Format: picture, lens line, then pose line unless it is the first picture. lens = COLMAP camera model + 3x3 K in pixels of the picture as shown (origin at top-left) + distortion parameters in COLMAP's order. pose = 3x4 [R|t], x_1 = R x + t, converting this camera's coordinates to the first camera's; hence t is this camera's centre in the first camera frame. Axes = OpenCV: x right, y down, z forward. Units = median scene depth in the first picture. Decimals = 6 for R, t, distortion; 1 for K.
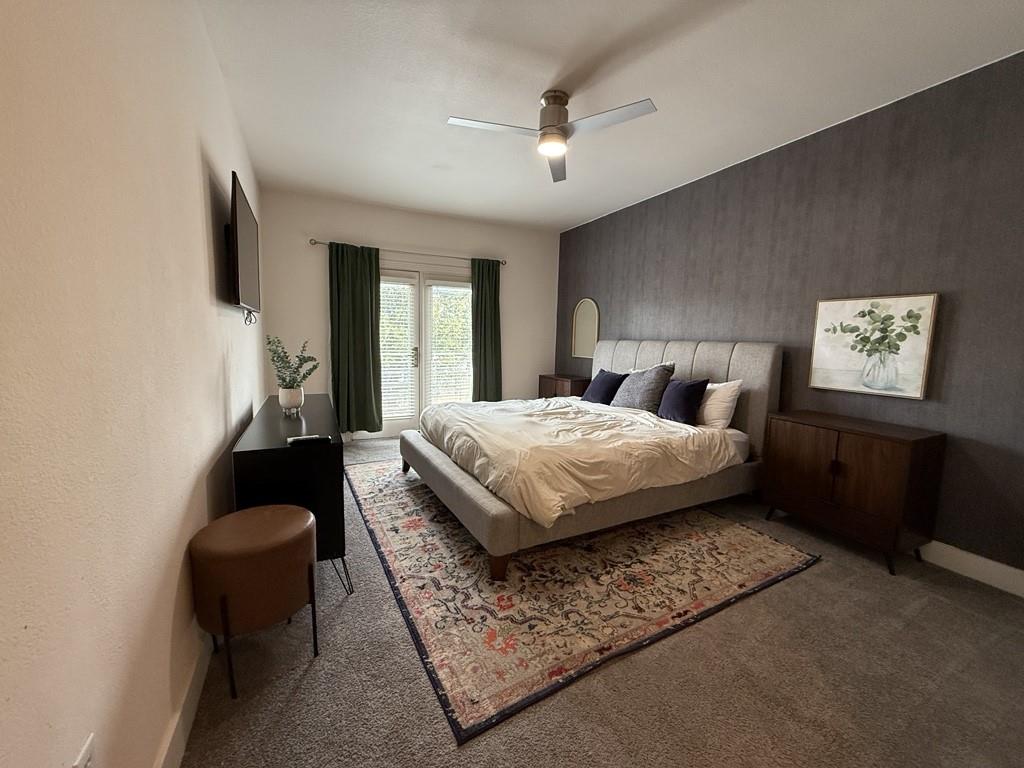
lens RADIAL K [[407.5, 0, 511.6], [0, 407.5, 382.1], [0, 0, 1]] dist [0.000572, 0.000103]
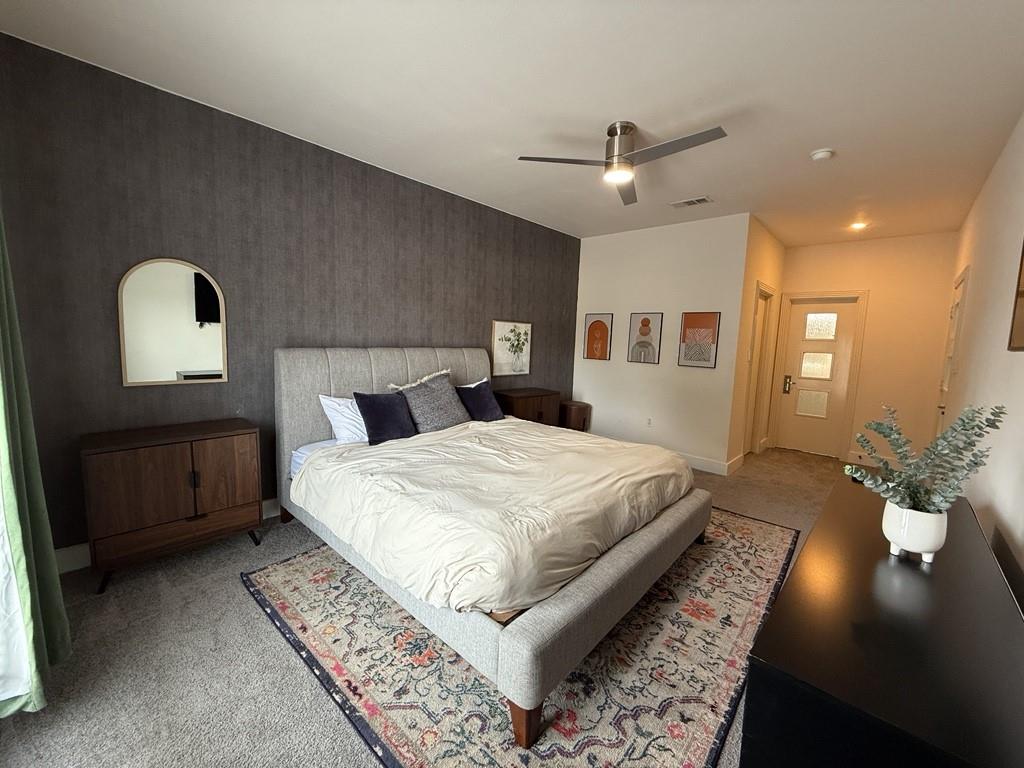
lens RADIAL K [[407.5, 0, 514.6], [0, 407.5, 385.5], [0, 0, 1]] dist [0.000572, 0.000103]
pose [[-0.346946, -0.140432, 0.927312, -0.801555], [0.065361, 0.982702, 0.173274, -0.236428], [-0.935605, 0.120727, -0.331766, 1.582905]]
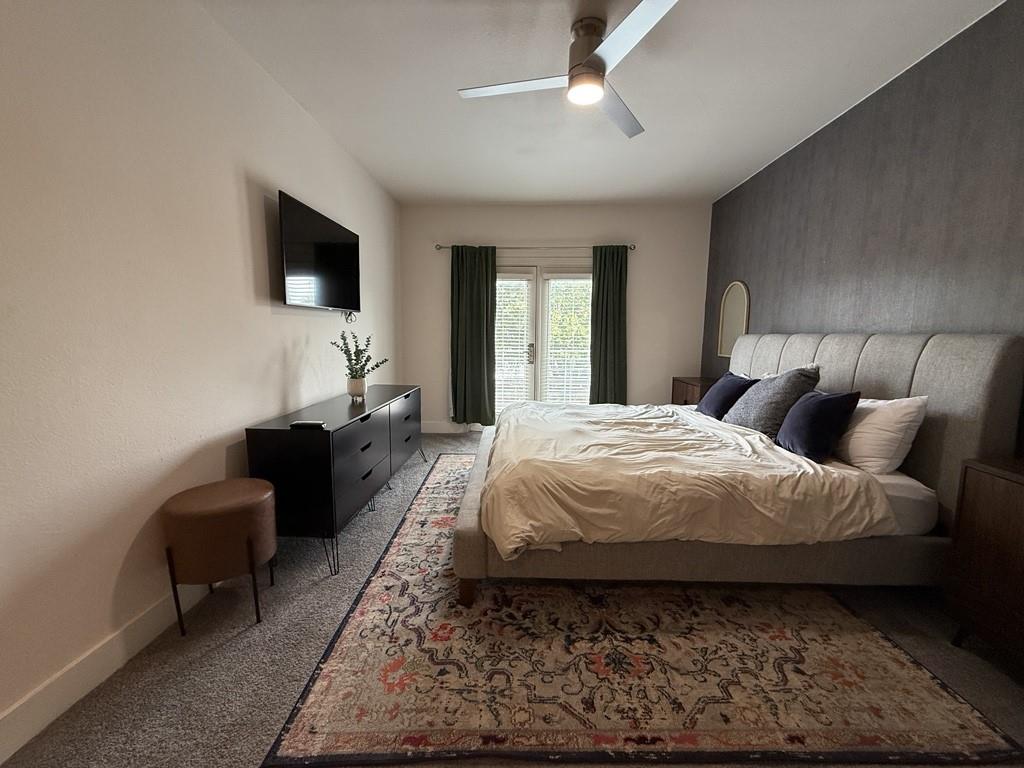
lens RADIAL K [[407.5, 0, 513.0], [0, 407.5, 381.8], [0, 0, 1]] dist [0.000572, 0.000103]
pose [[0.878972, 0.046023, -0.474648, 0.368939], [-0.044953, 0.998896, 0.013608, -0.009485], [0.474751, 0.009376, 0.880070, 0.219878]]
